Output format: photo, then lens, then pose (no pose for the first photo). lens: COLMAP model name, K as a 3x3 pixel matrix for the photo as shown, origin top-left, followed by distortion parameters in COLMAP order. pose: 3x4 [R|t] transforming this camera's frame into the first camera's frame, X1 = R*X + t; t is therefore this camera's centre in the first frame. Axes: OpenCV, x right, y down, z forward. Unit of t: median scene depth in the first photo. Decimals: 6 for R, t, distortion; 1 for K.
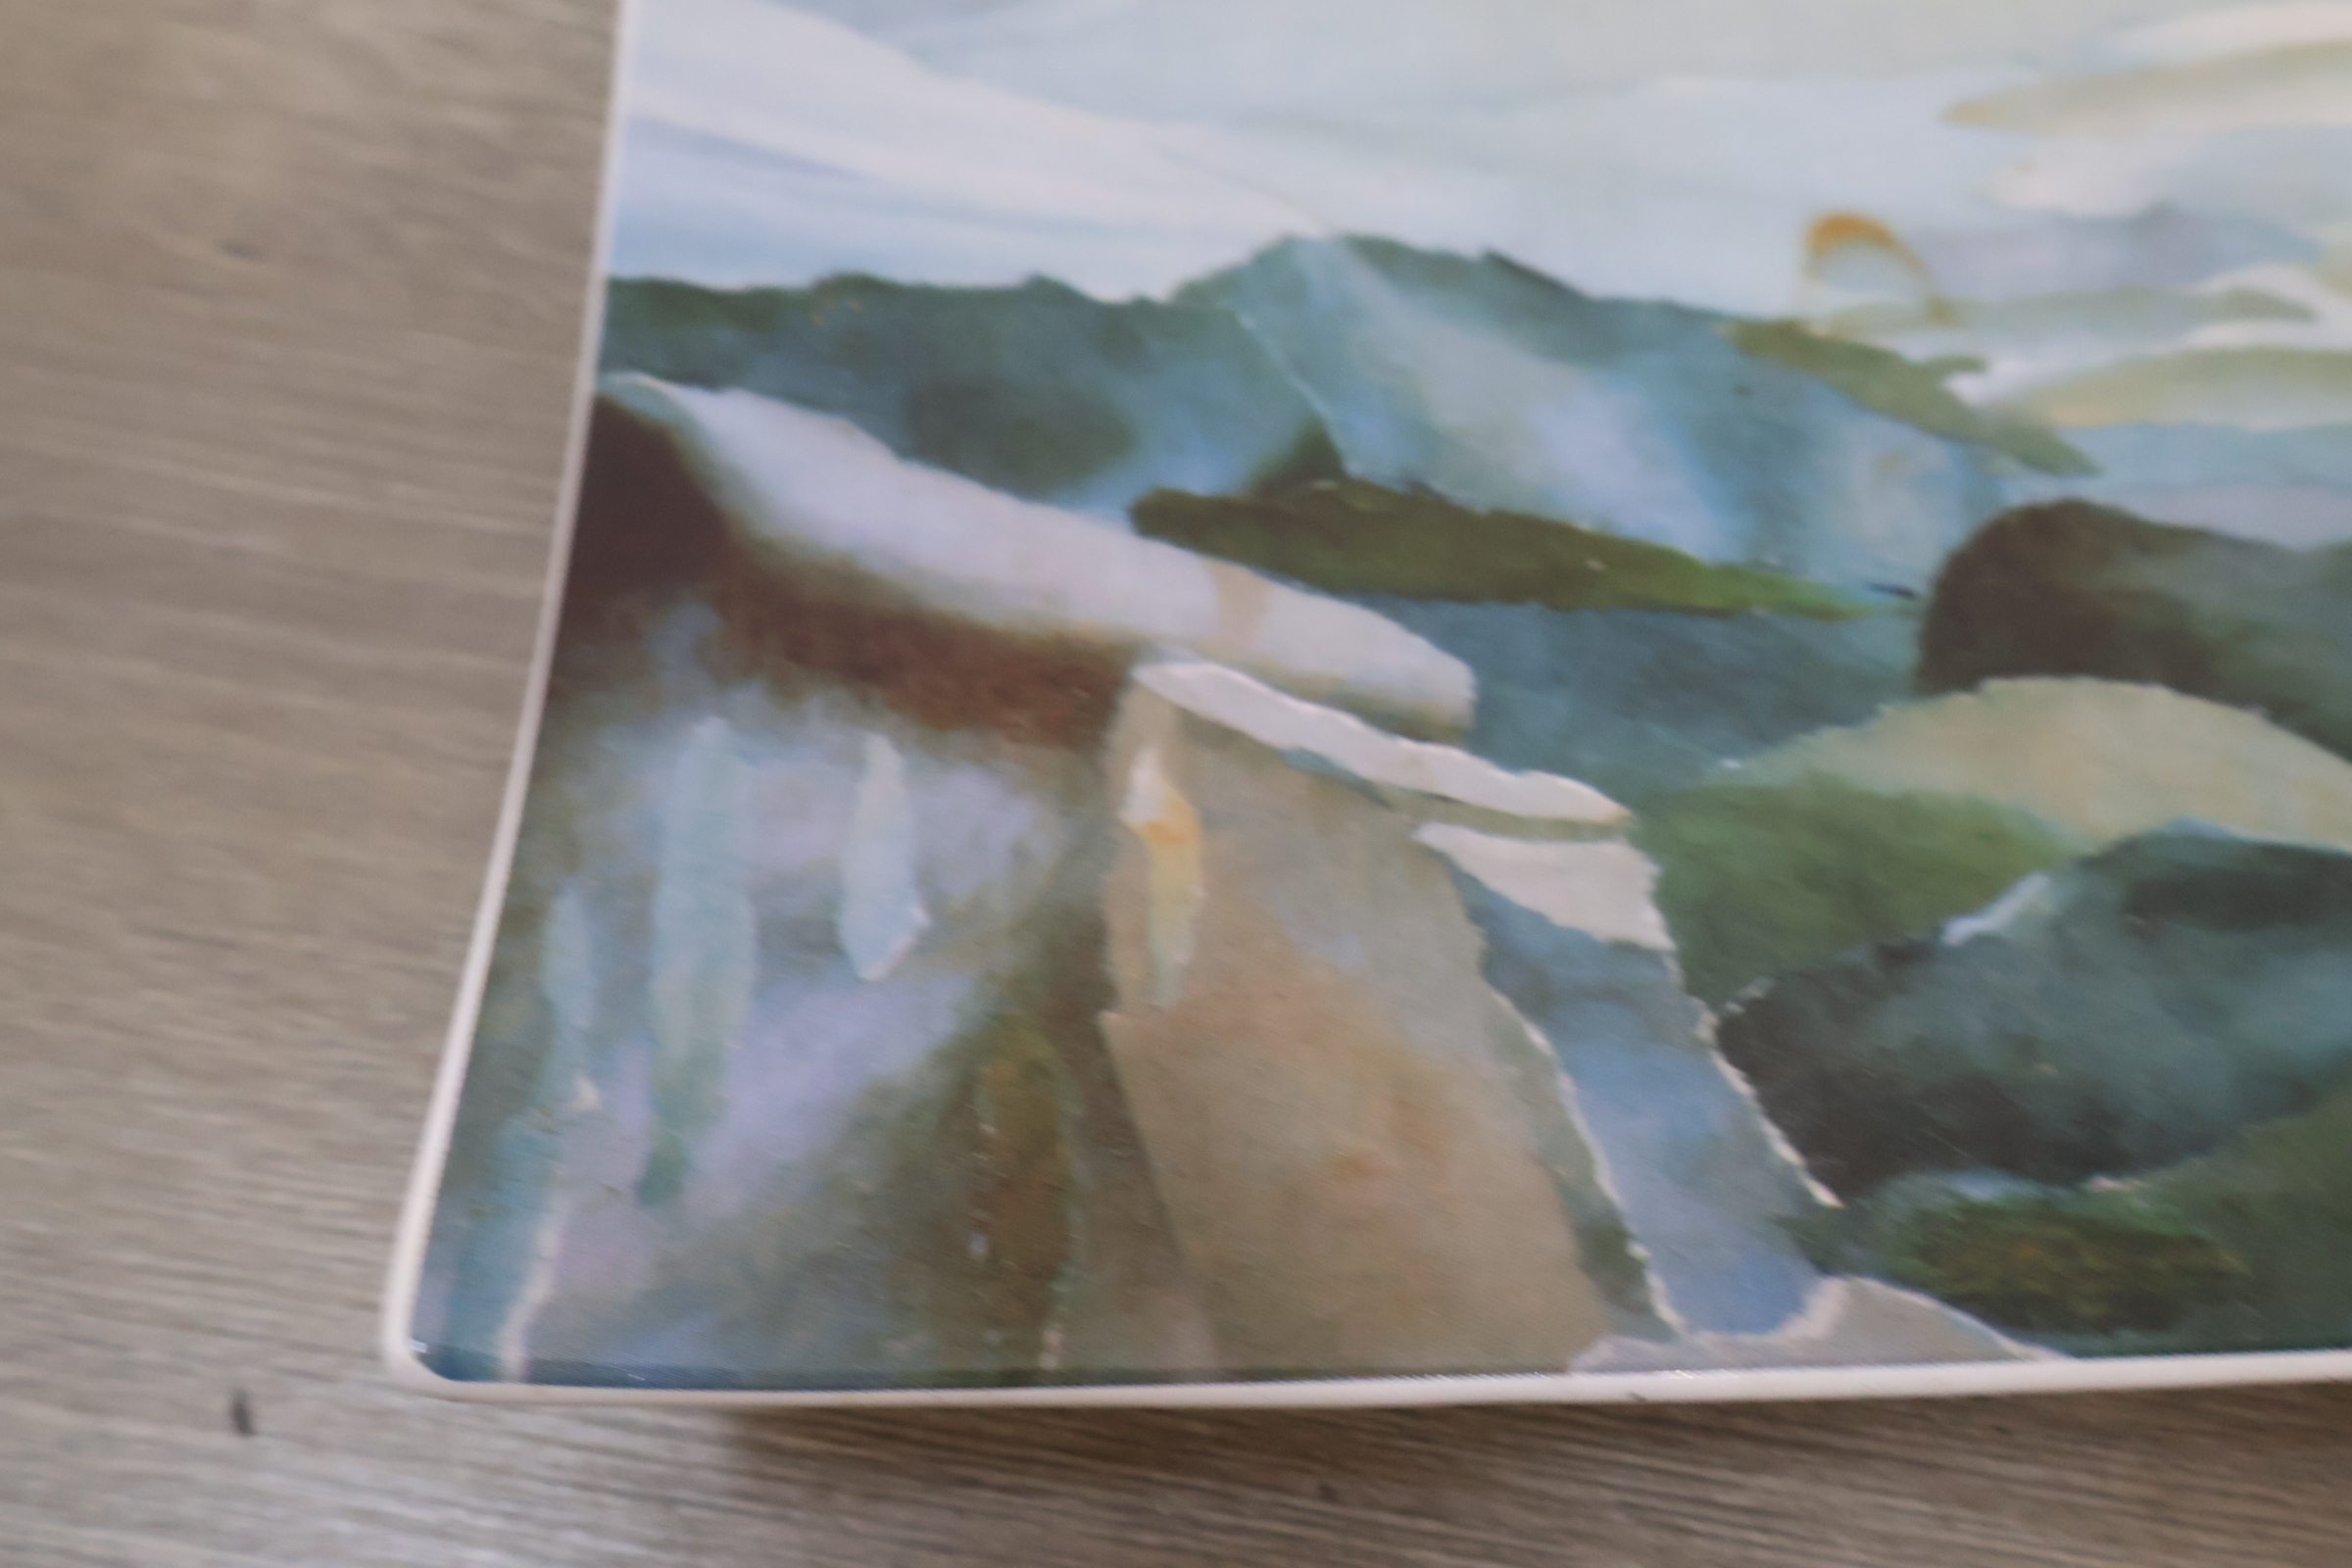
lens RADIAL K [[2185.7, 0, 1159.7], [0, 2185.7, 790.1], [0, 0, 1]] dist [0.008897, -0.001080]
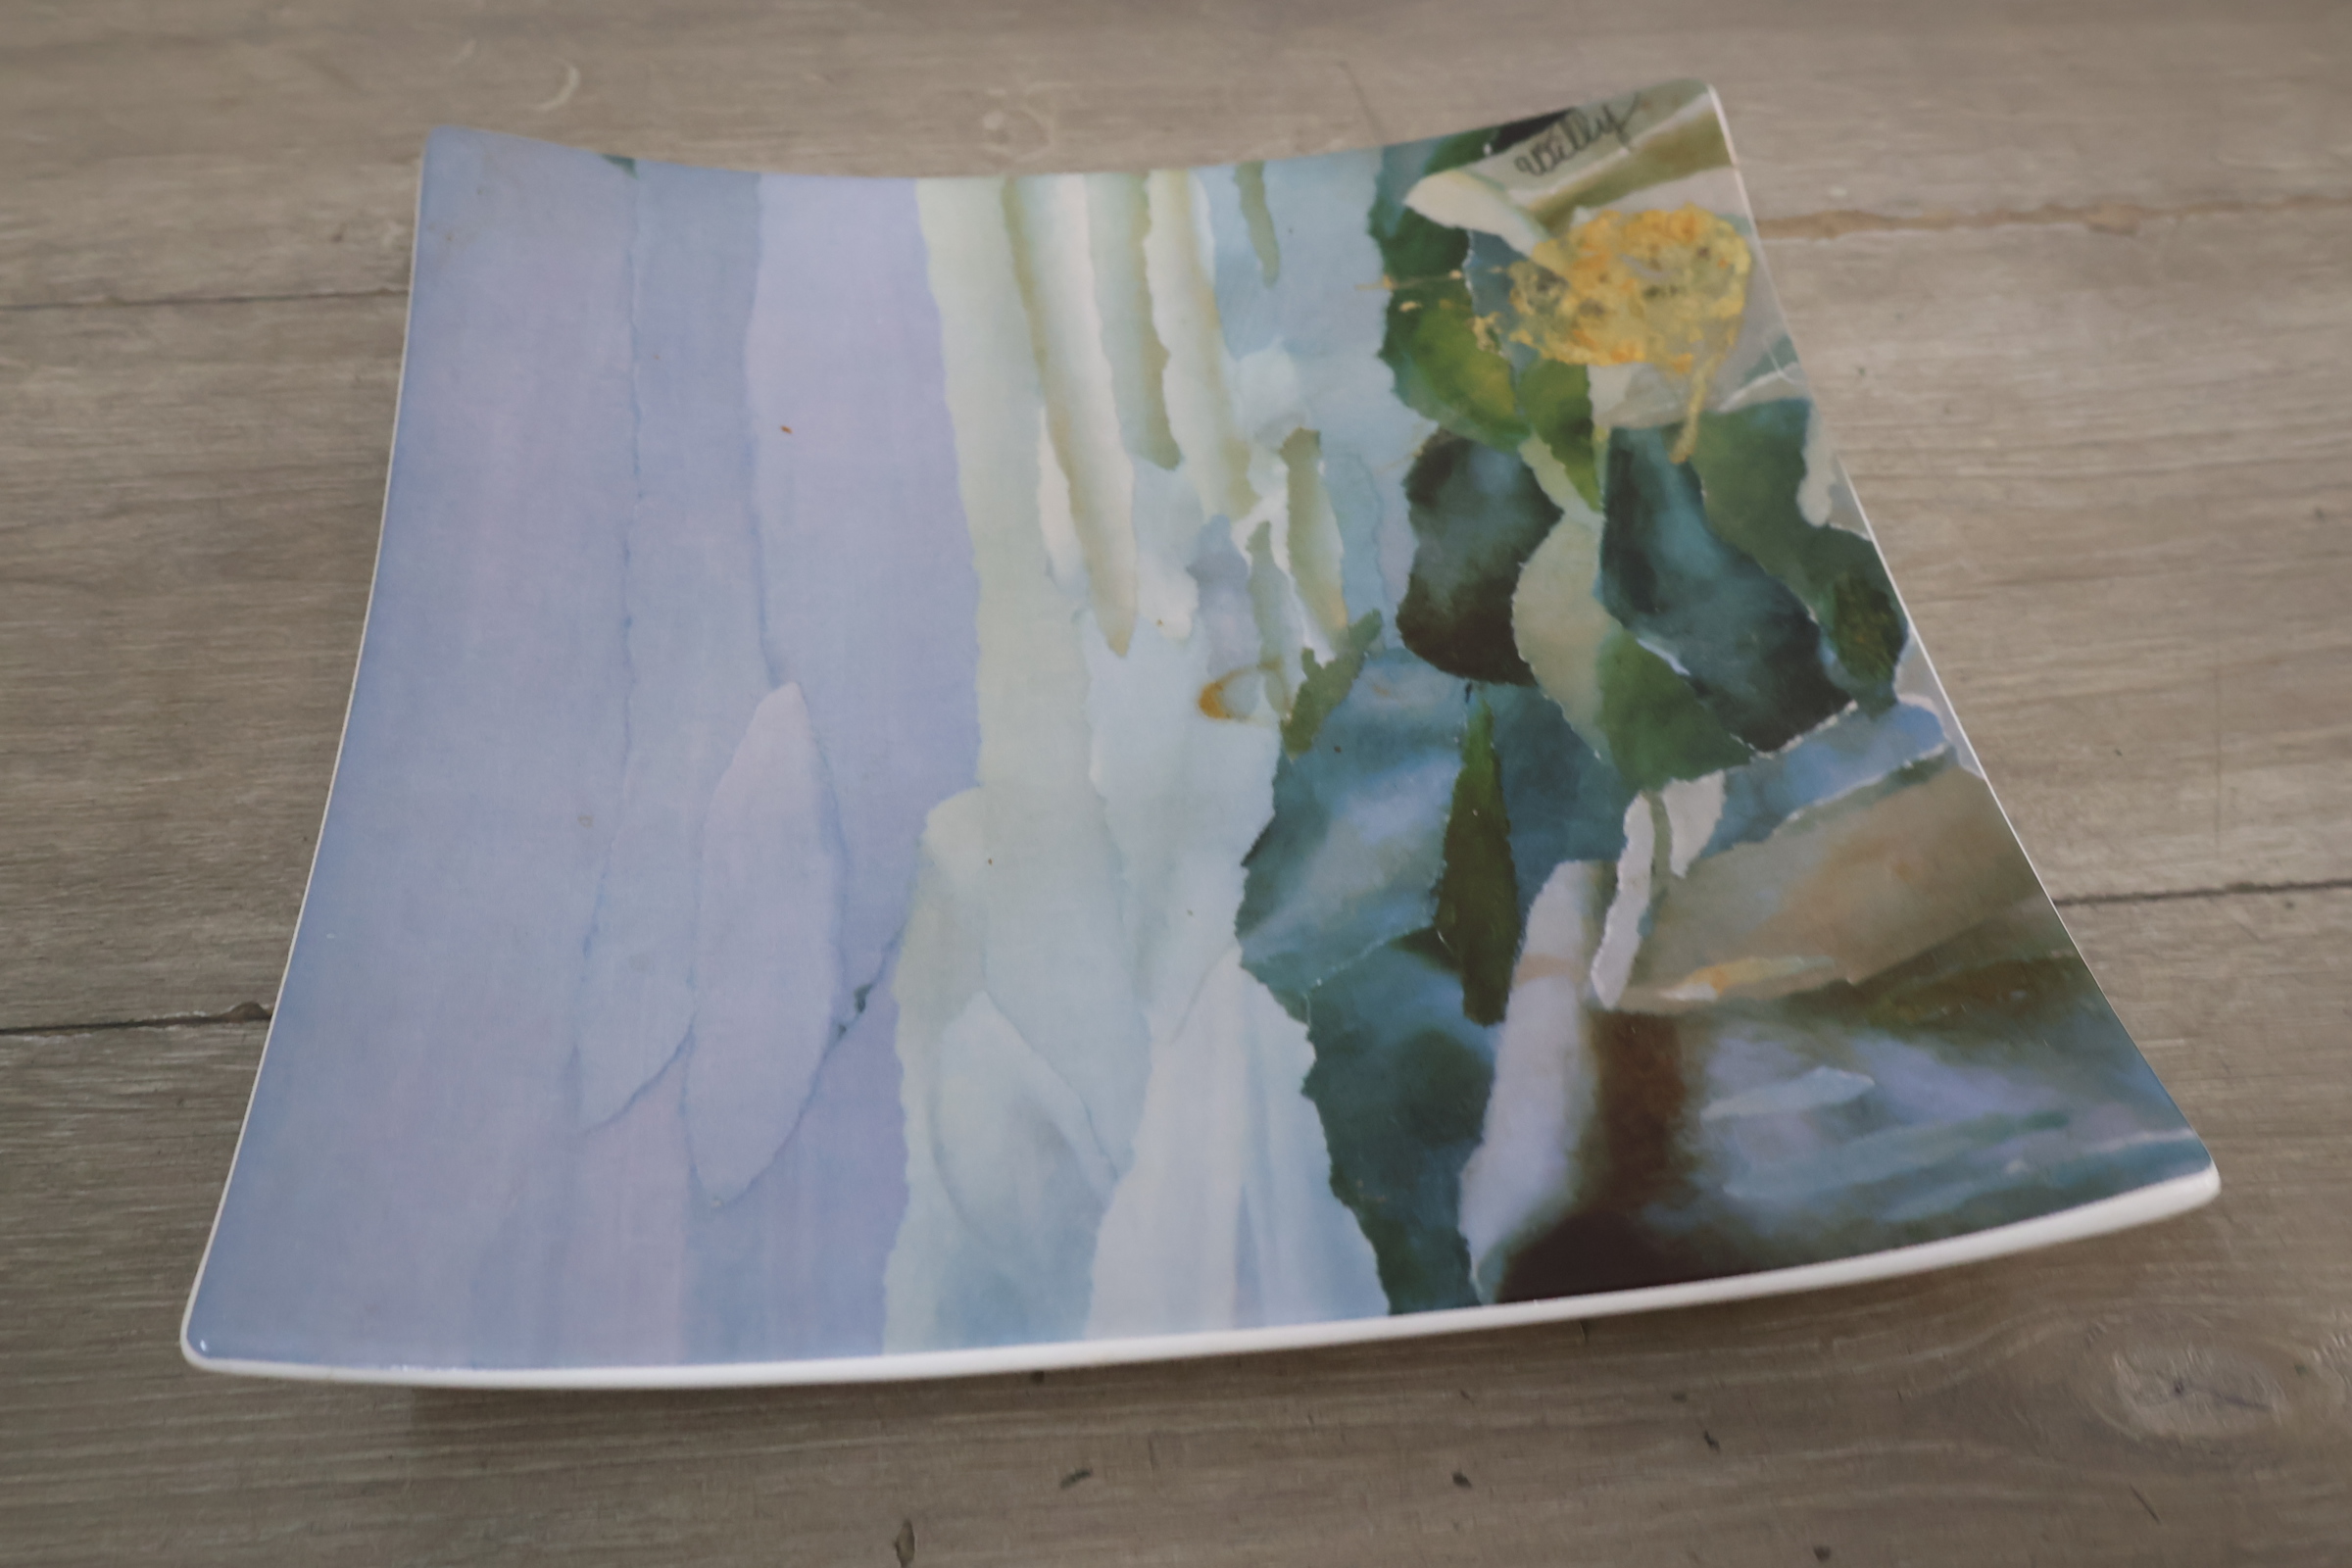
lens RADIAL K [[2198.0, 0, 1176.0], [0, 2198.0, 784.0], [0, 0, 1]] dist [0.006319, 0.004106]
pose [[-0.074809, -0.735259, 0.673645, -1.019456], [0.885353, 0.261876, 0.384149, -1.065292], [-0.458861, 0.625151, 0.631374, -0.025295]]
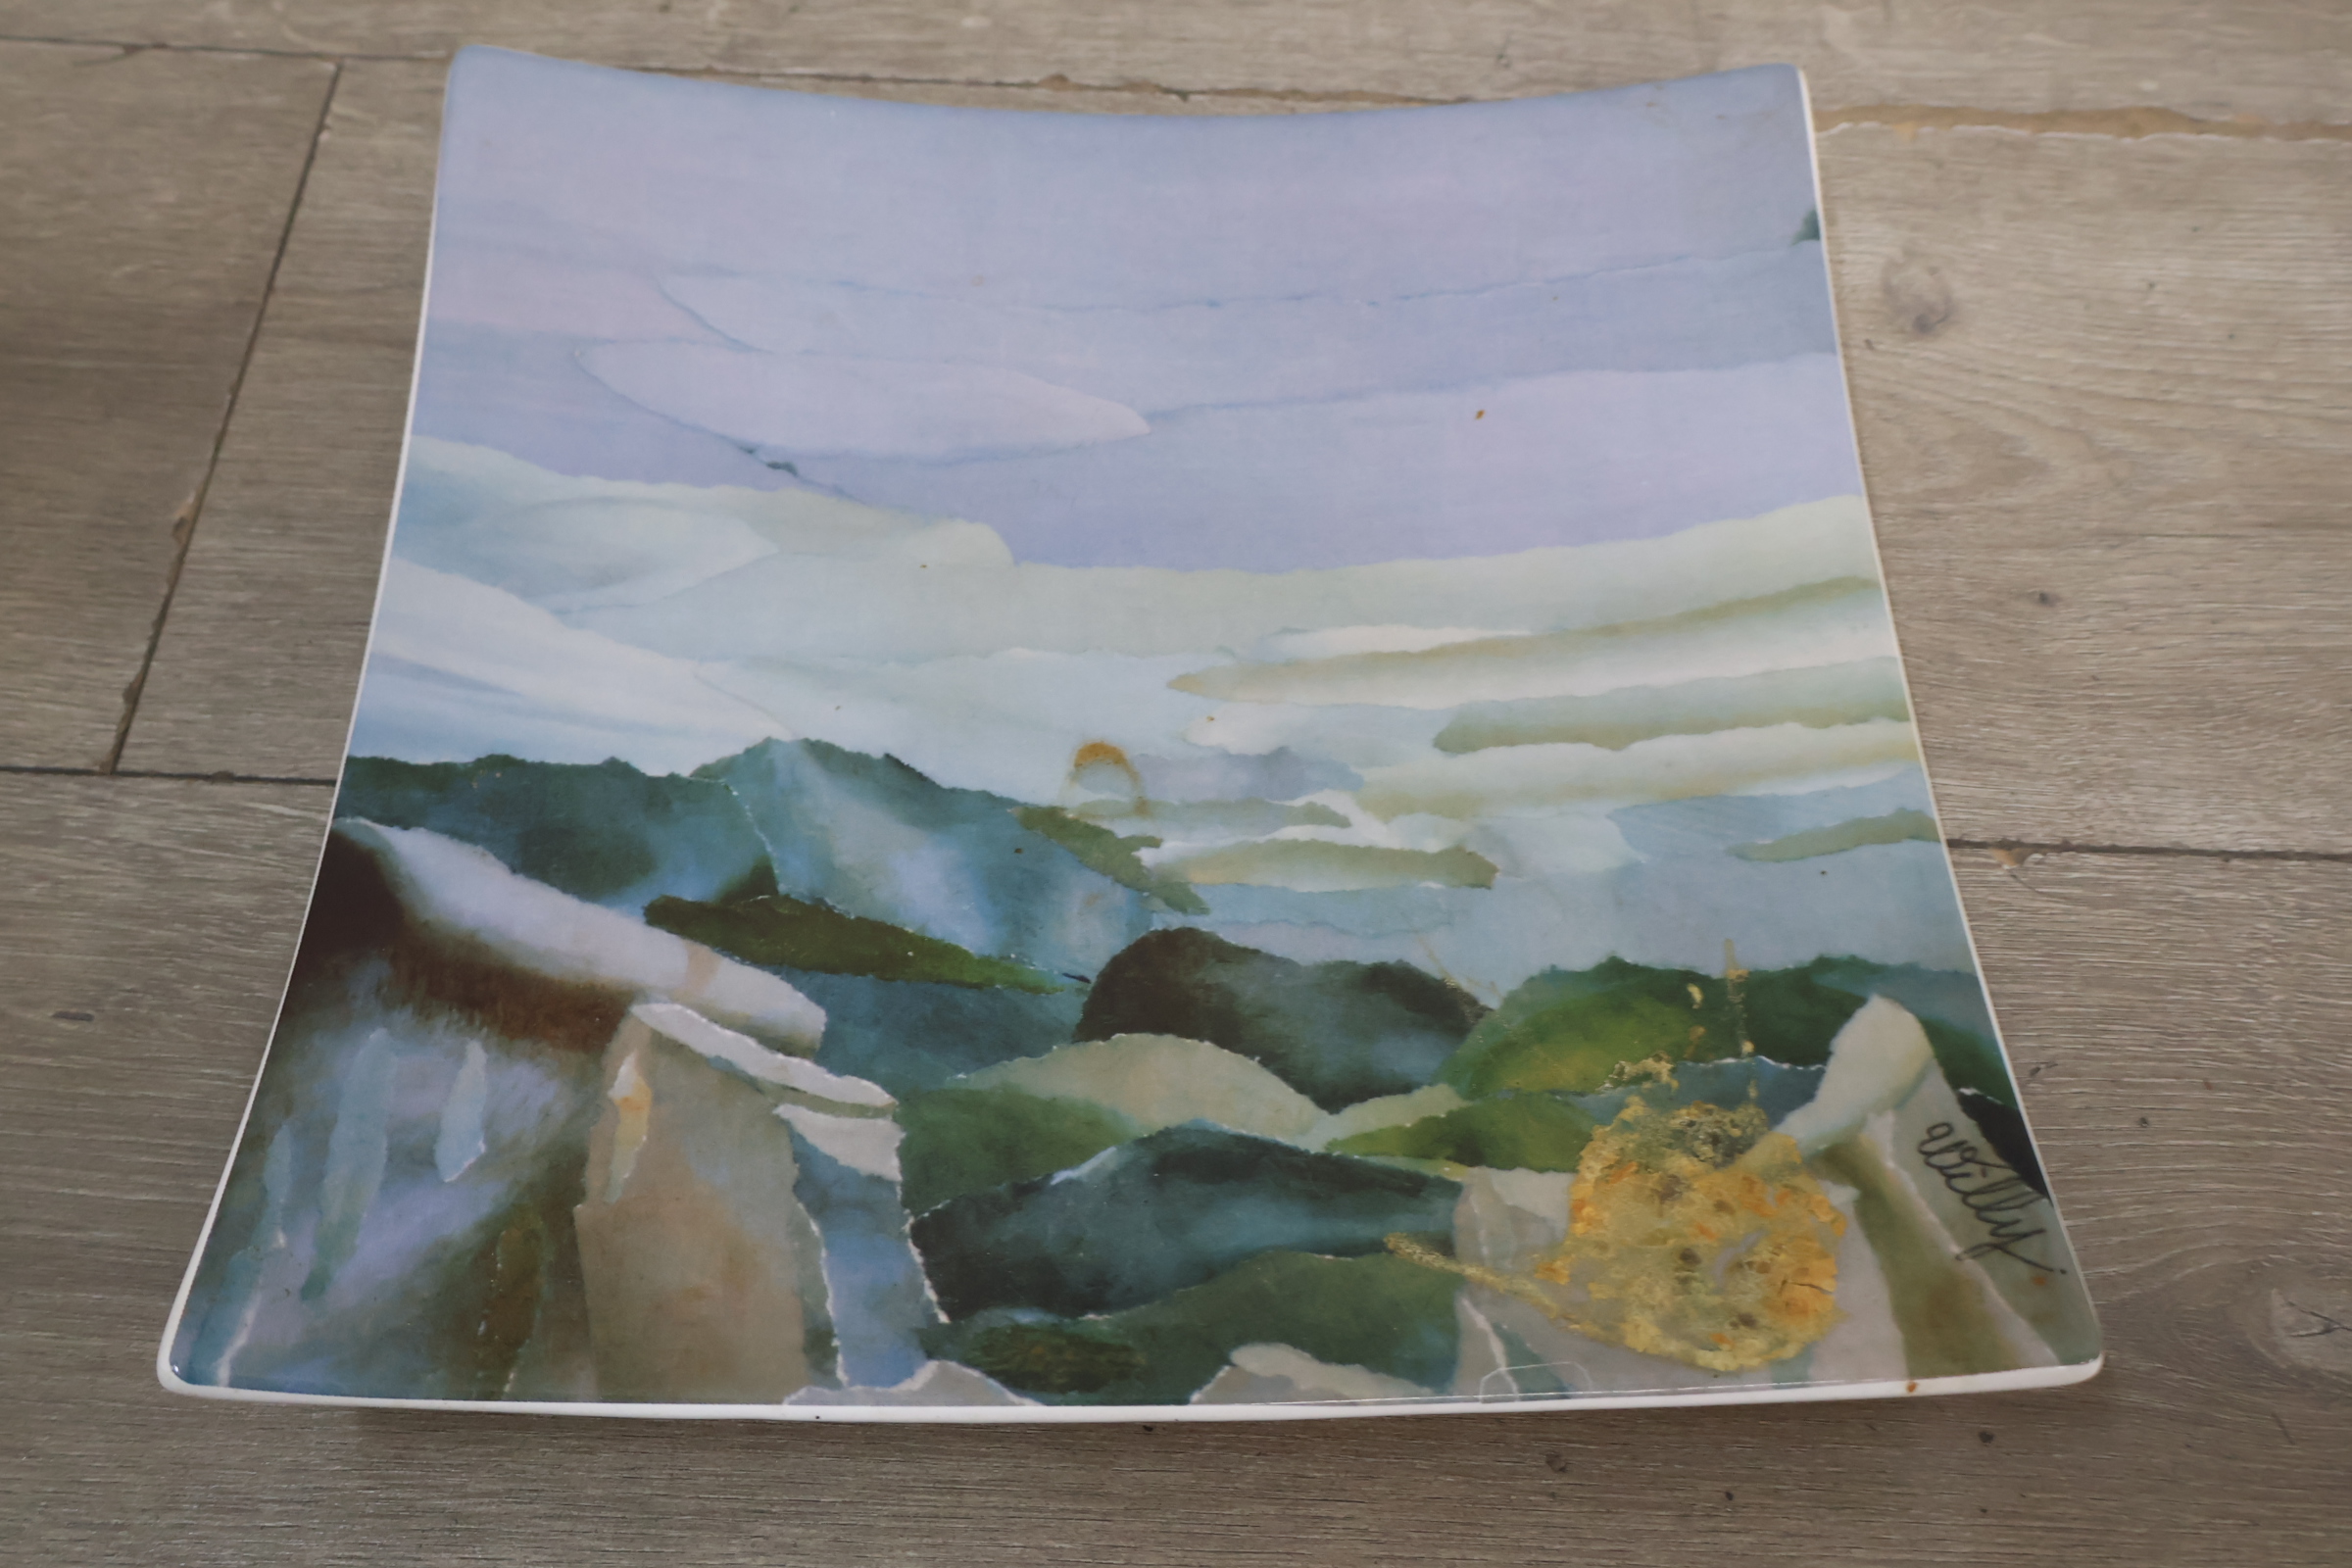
lens RADIAL K [[2185.7, 0, 1159.7], [0, 2185.7, 790.1], [0, 0, 1]] dist [0.008897, -0.001080]
pose [[0.997551, 0.048433, 0.050460, 0.321201], [-0.044429, 0.995990, -0.077659, -0.112916], [-0.054018, 0.075227, 0.995702, -0.801404]]
